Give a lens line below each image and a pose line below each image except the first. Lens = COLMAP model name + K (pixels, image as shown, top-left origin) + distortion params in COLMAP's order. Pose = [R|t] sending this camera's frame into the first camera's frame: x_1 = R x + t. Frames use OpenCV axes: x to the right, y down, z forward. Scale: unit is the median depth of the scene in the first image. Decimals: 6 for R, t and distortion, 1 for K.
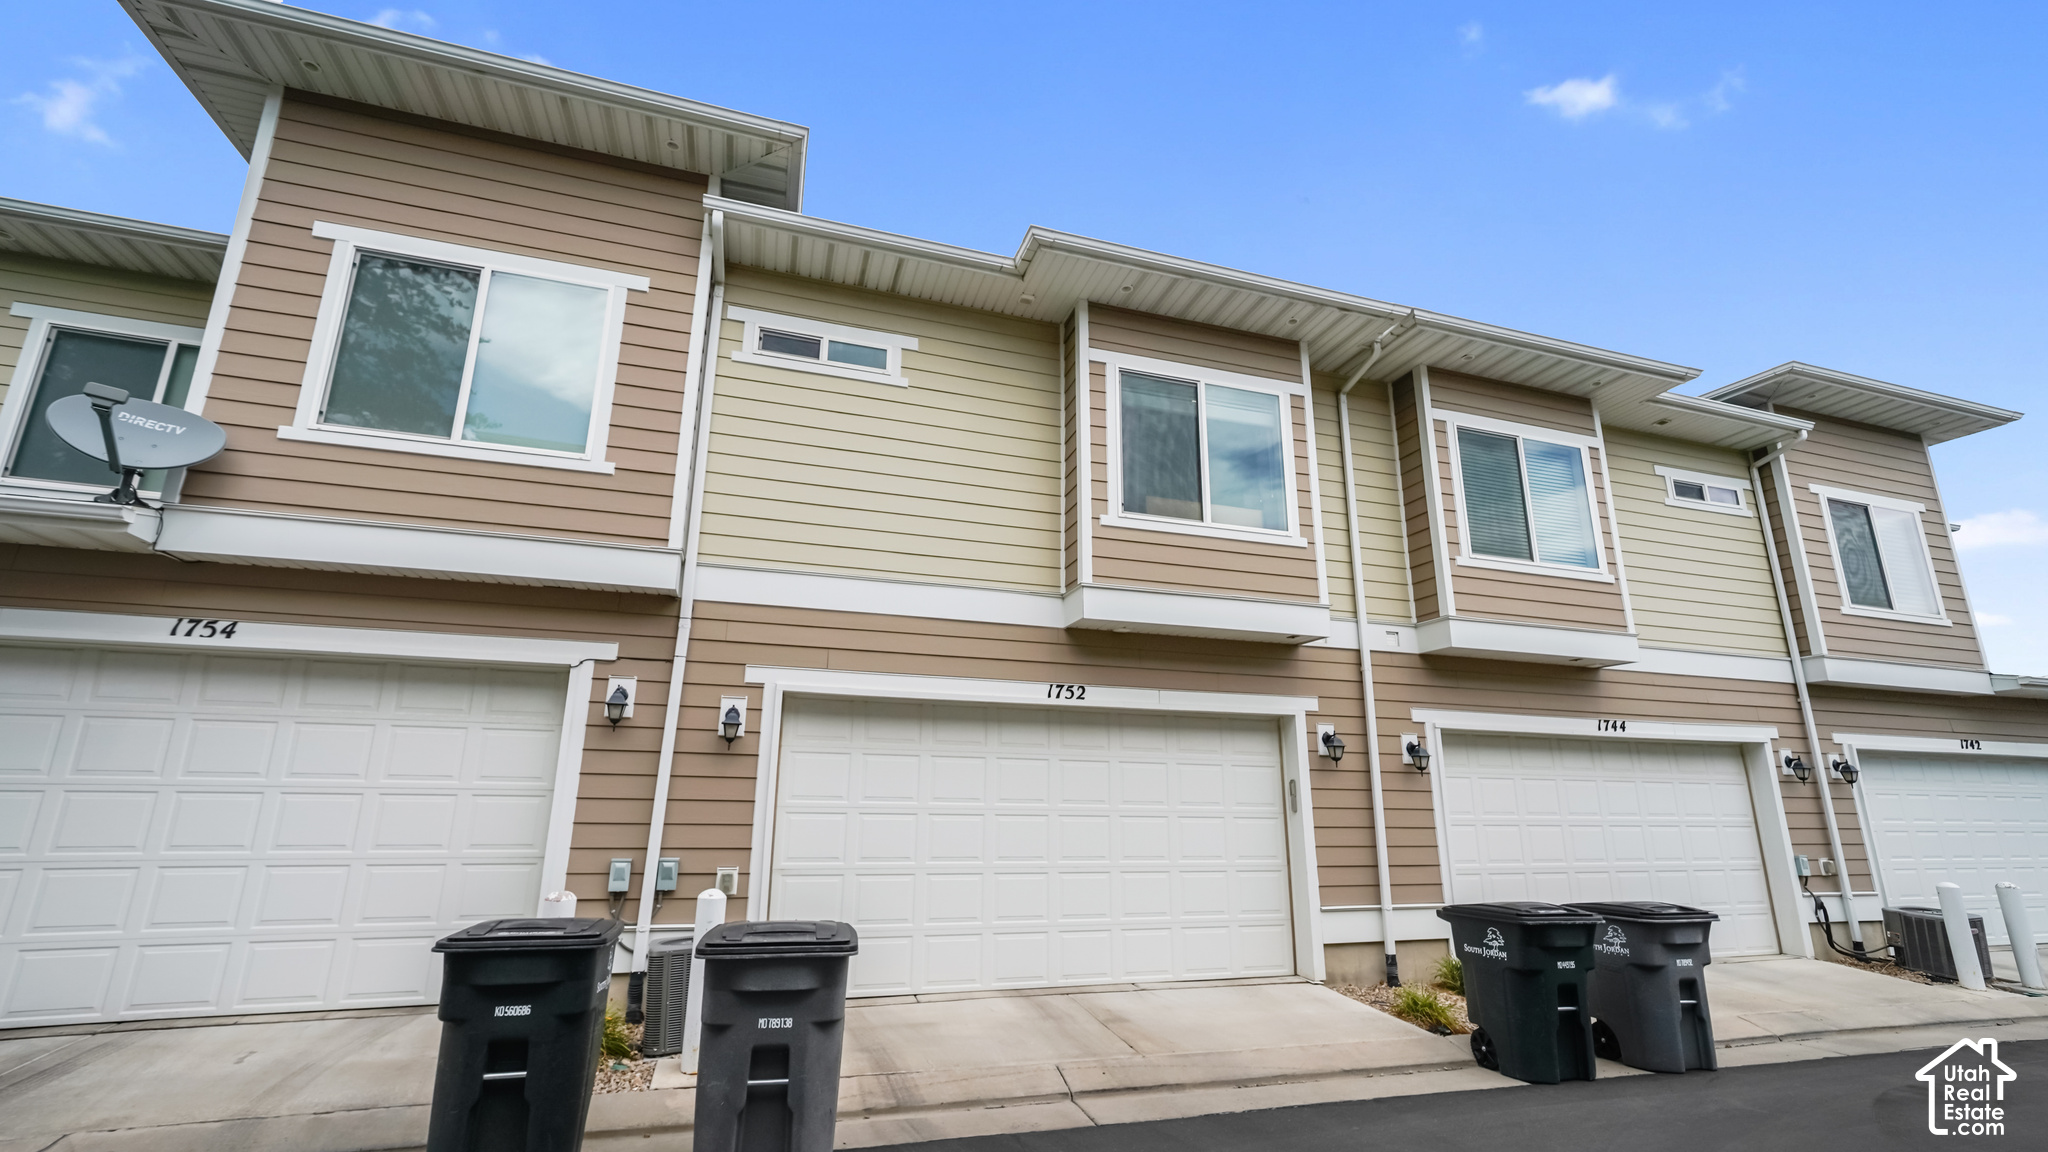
lens RADIAL K [[824.7, 0, 1007.9], [0, 824.7, 597.1], [0, 0, 1]] dist [-0.003312, -0.000154]
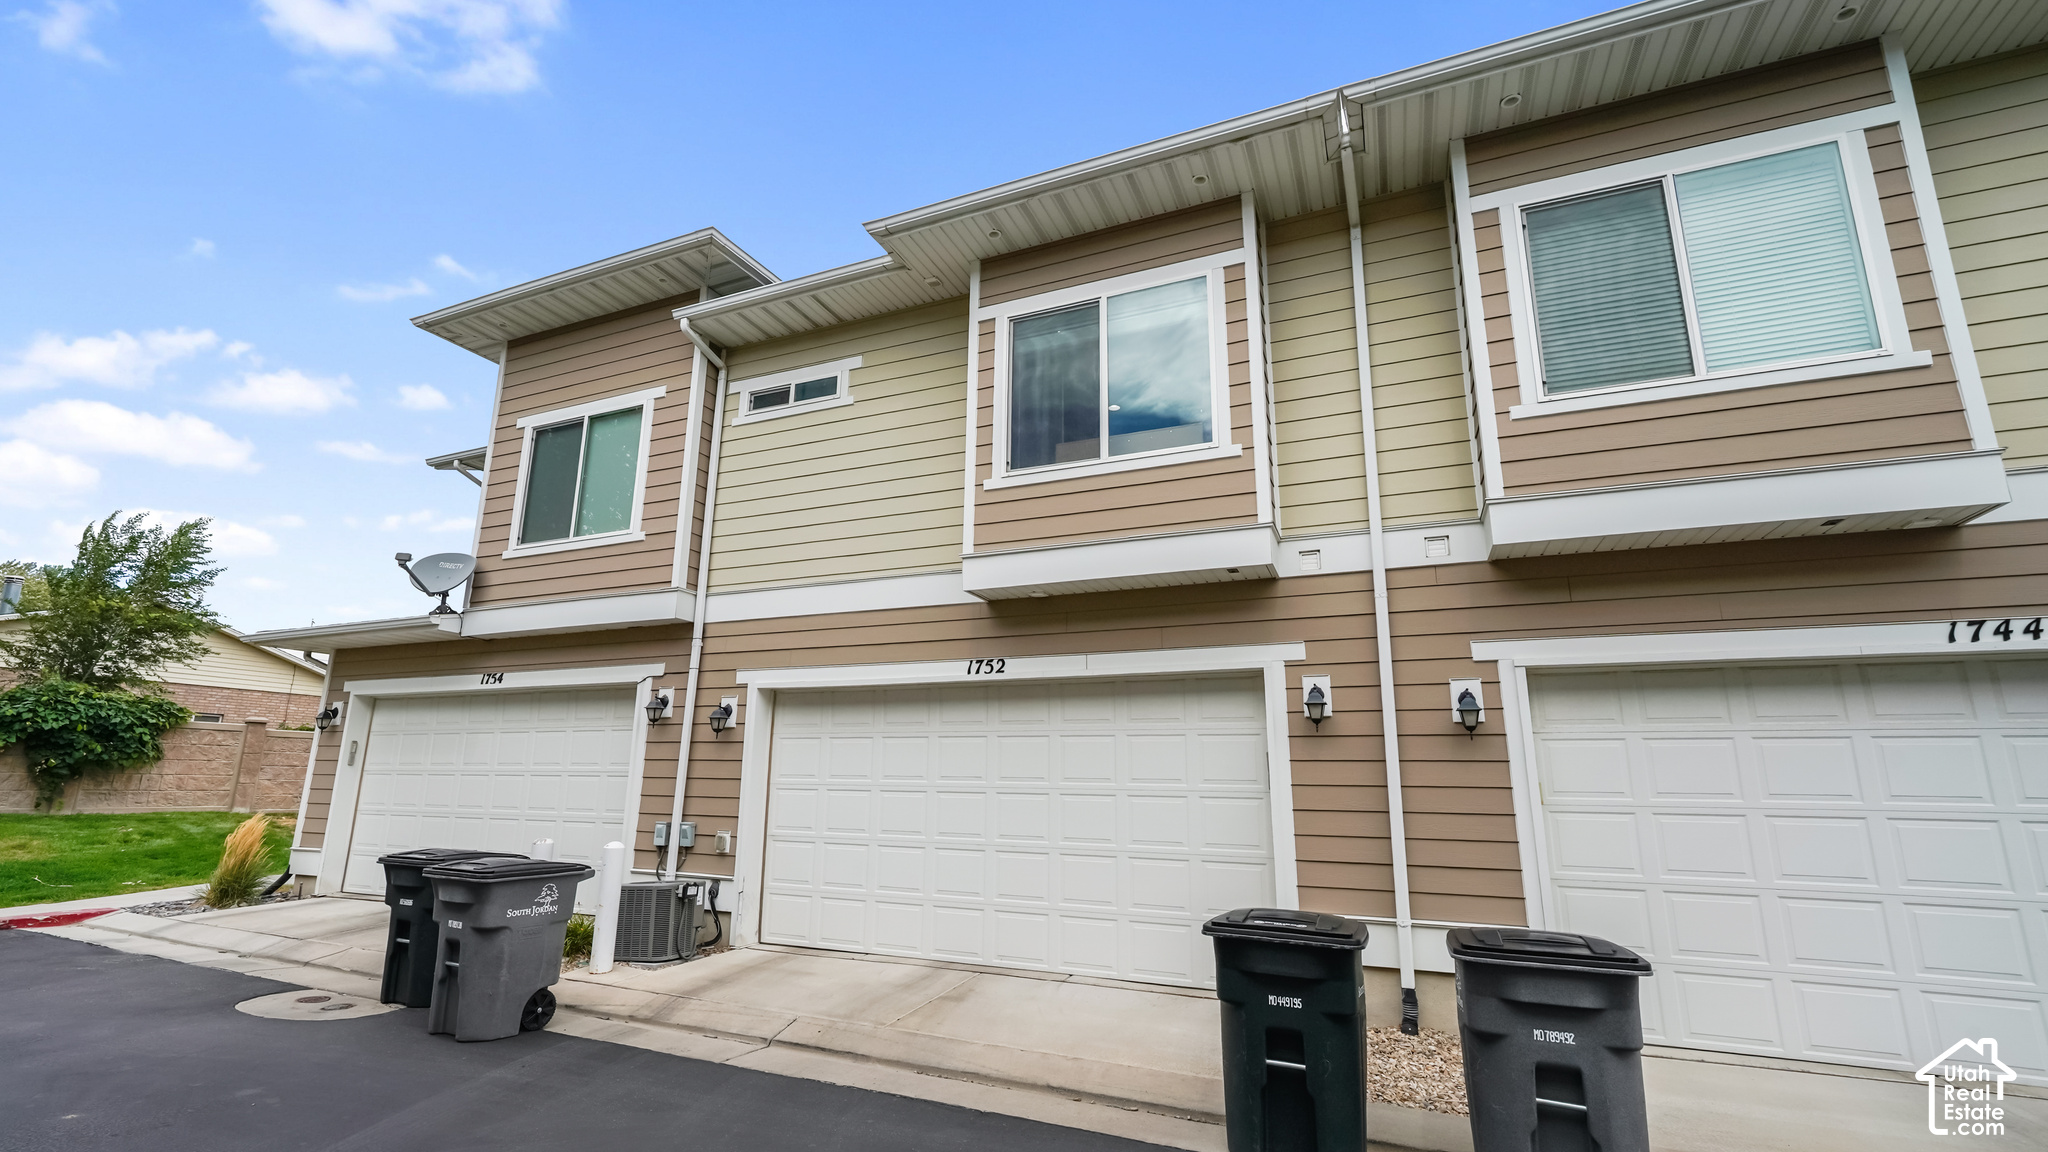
lens RADIAL K [[887.3, 0, 1024.0], [0, 887.3, 576.0], [0, 0, 1]] dist [-0.005004, 0.000049]
pose [[0.759120, -0.150683, -0.633271, 0.756881], [0.156321, 0.986570, -0.047361, 0.063645], [0.631903, -0.063041, 0.772480, 0.216466]]
